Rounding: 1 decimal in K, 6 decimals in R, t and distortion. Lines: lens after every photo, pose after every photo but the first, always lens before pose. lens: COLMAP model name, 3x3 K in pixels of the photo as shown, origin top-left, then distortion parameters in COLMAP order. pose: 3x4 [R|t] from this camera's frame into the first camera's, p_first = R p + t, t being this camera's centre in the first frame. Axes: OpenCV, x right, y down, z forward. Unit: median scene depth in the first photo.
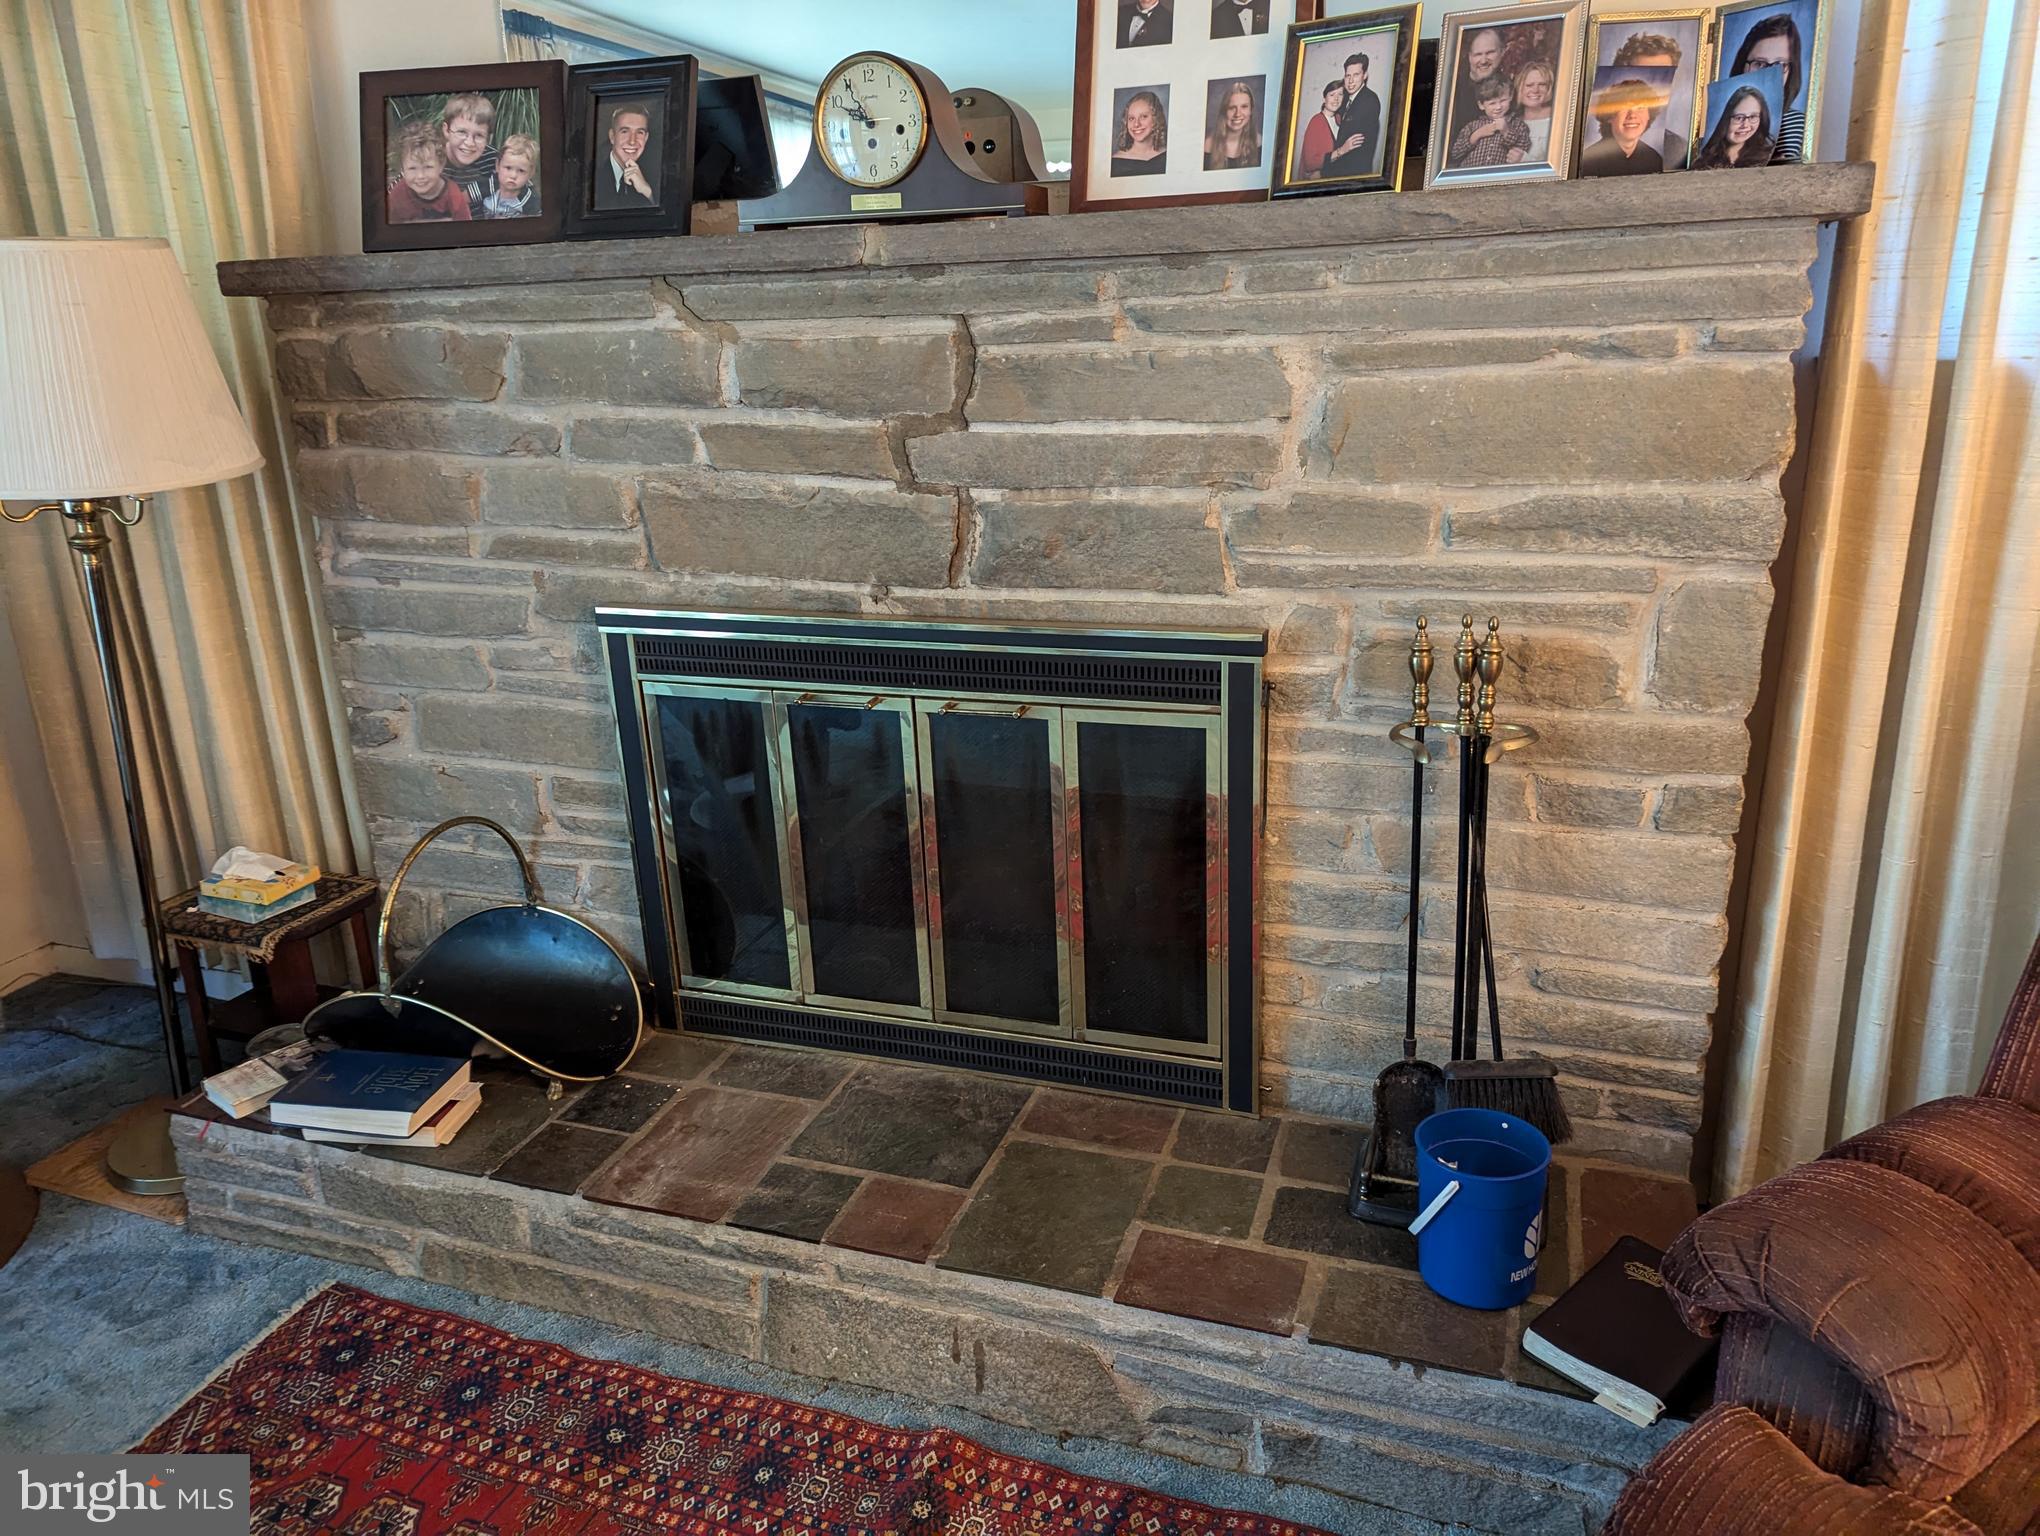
lens RADIAL K [[1462.2, 0, 1026.3], [0, 1462.2, 743.3], [0, 0, 1]] dist [0.074060, -0.087630]
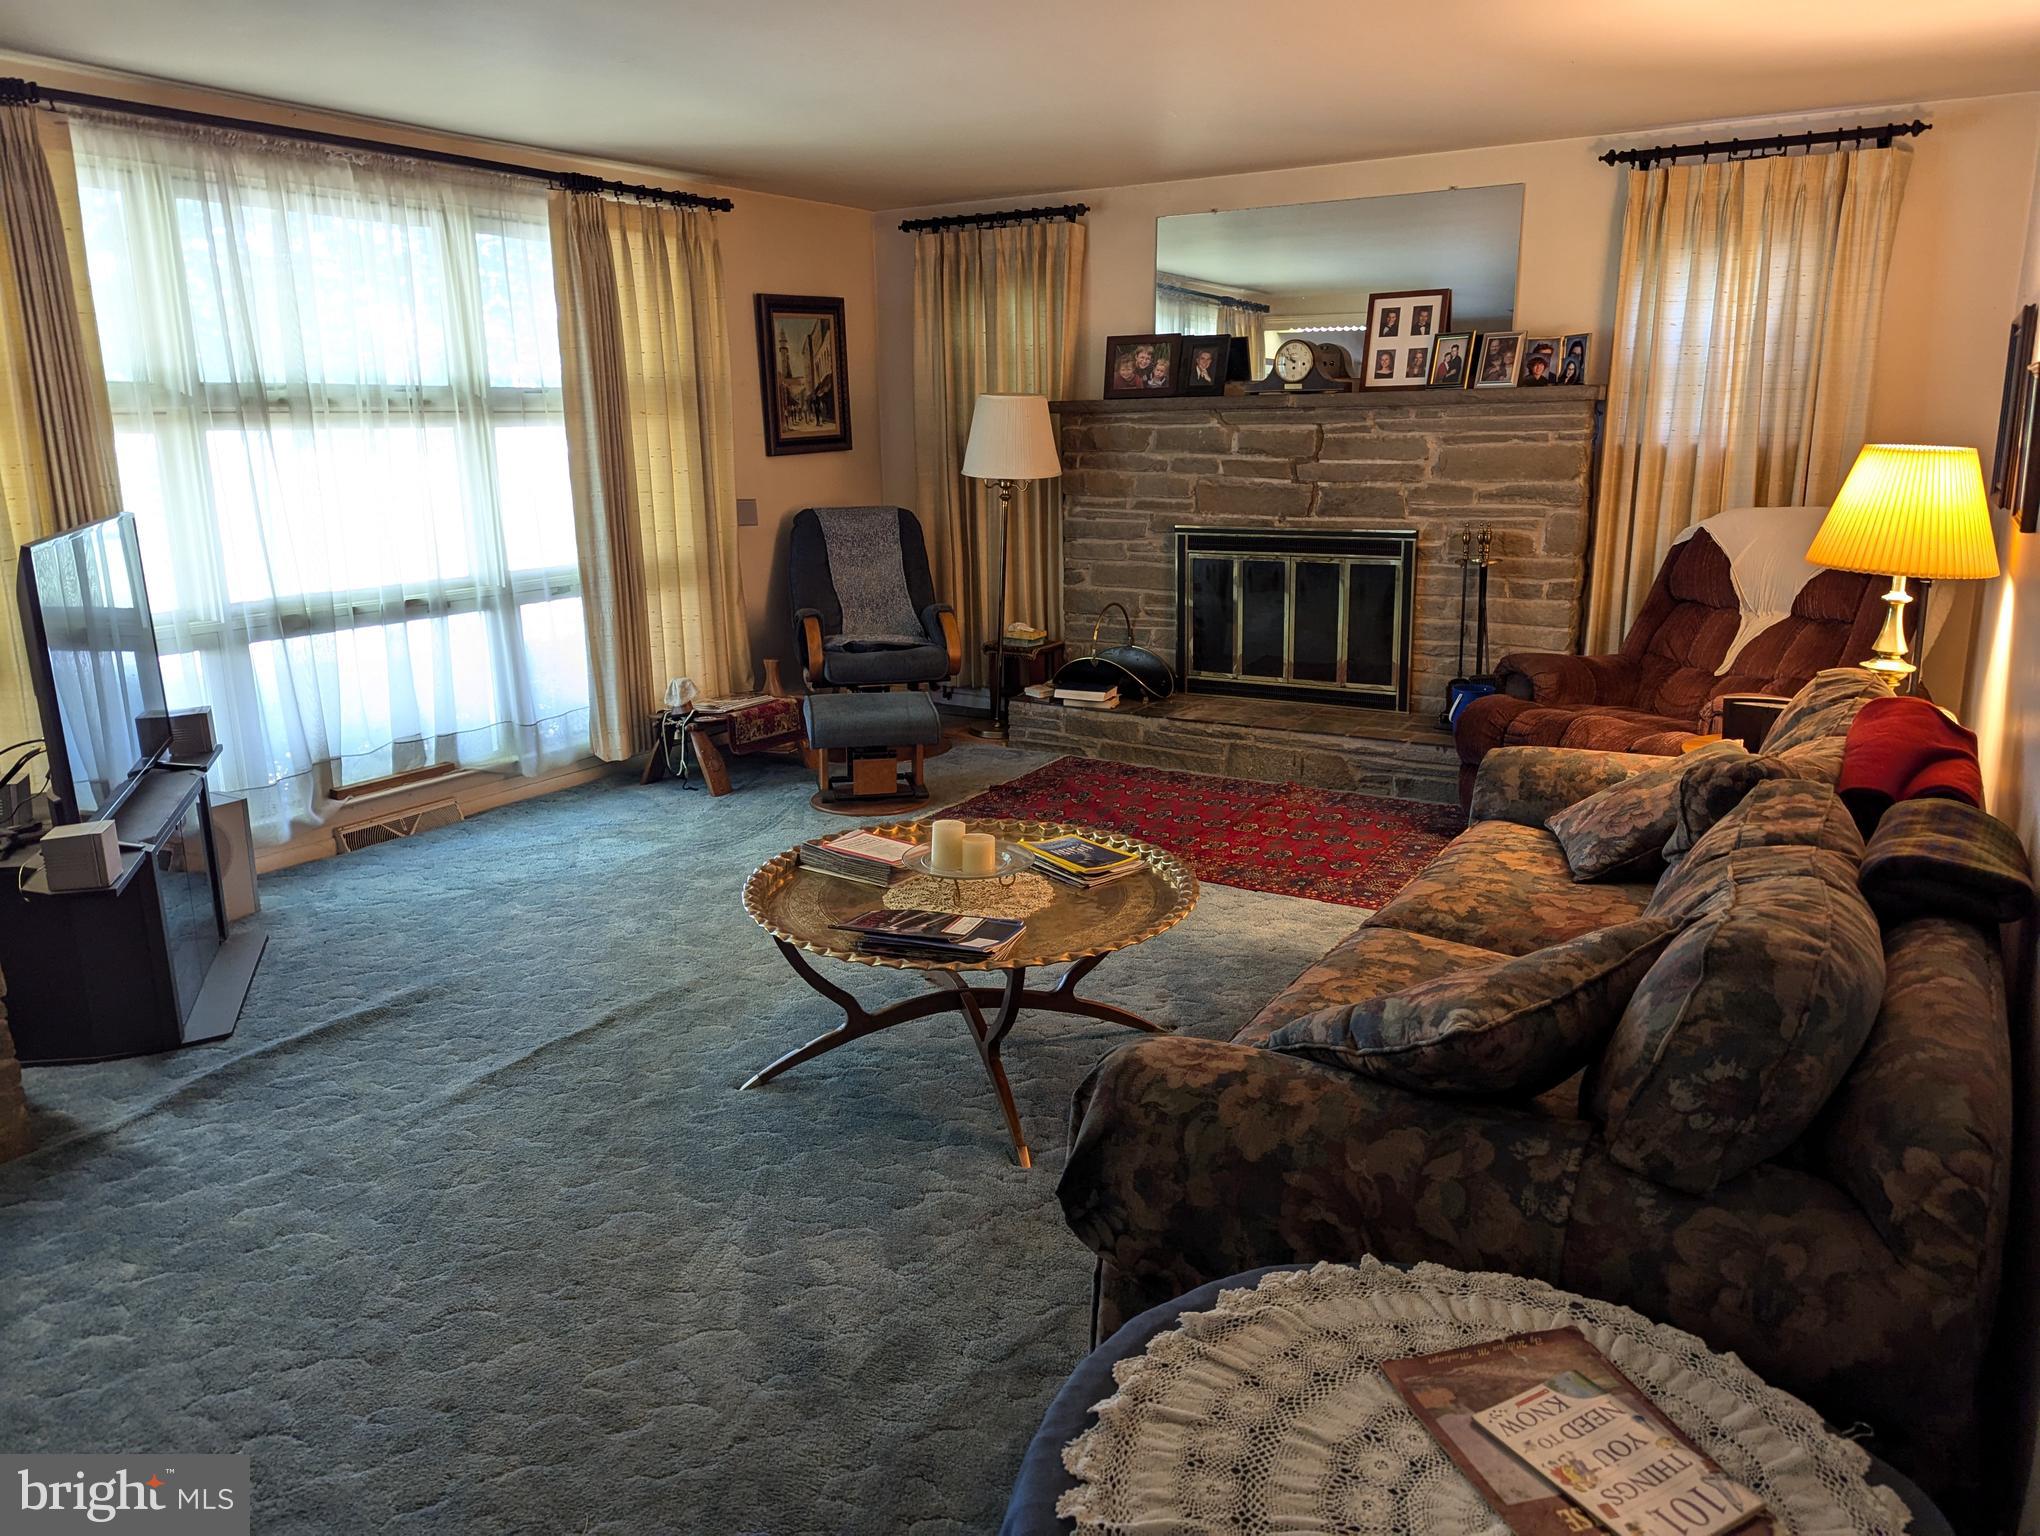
lens RADIAL K [[1462.2, 0, 1026.3], [0, 1462.2, 743.3], [0, 0, 1]] dist [0.074060, -0.087630]
pose [[0.978495, 0.063393, -0.196288, 0.000952], [-0.075728, 0.995556, -0.055980, 0.552210], [0.191867, 0.069641, 0.978947, -1.939277]]
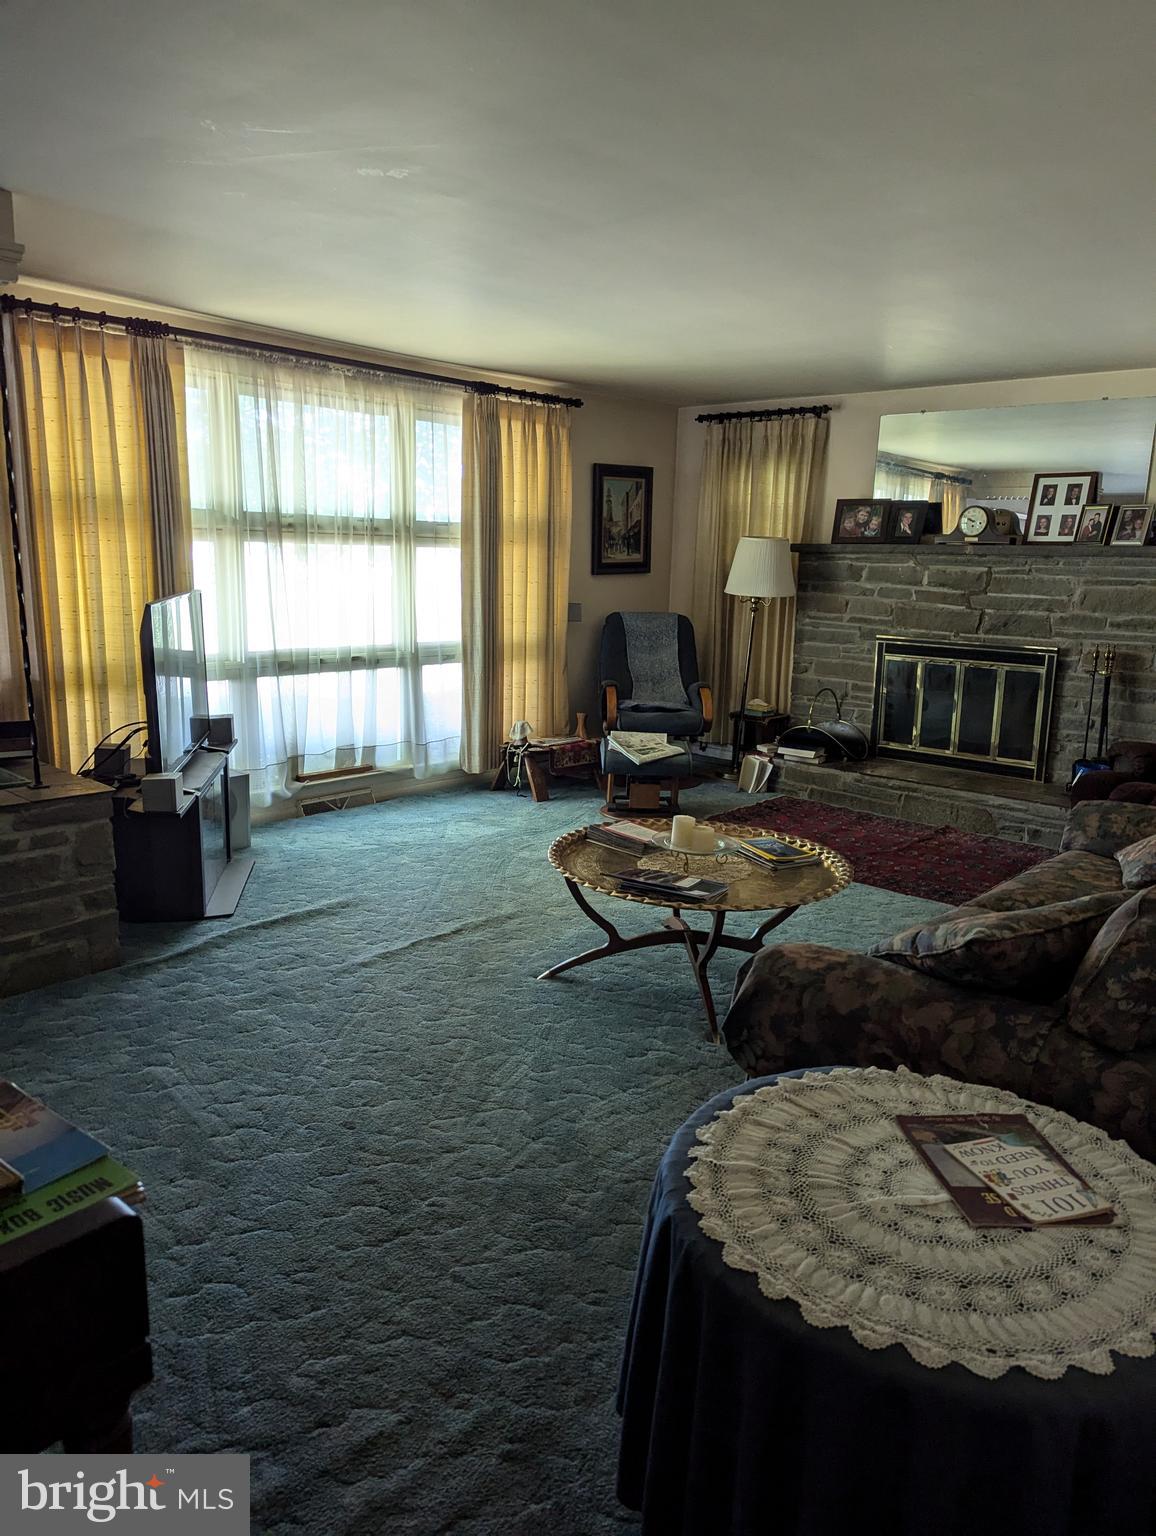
lens RADIAL K [[1101.0, 0, 578.0], [0, 1101.0, 768.0], [0, 0, 1]] dist [0.074060, -0.087630]
pose [[0.920831, 0.130787, -0.367376, 0.108592], [-0.164225, 0.984526, -0.061138, 0.620048], [0.353695, 0.116630, 0.928061, -2.150759]]
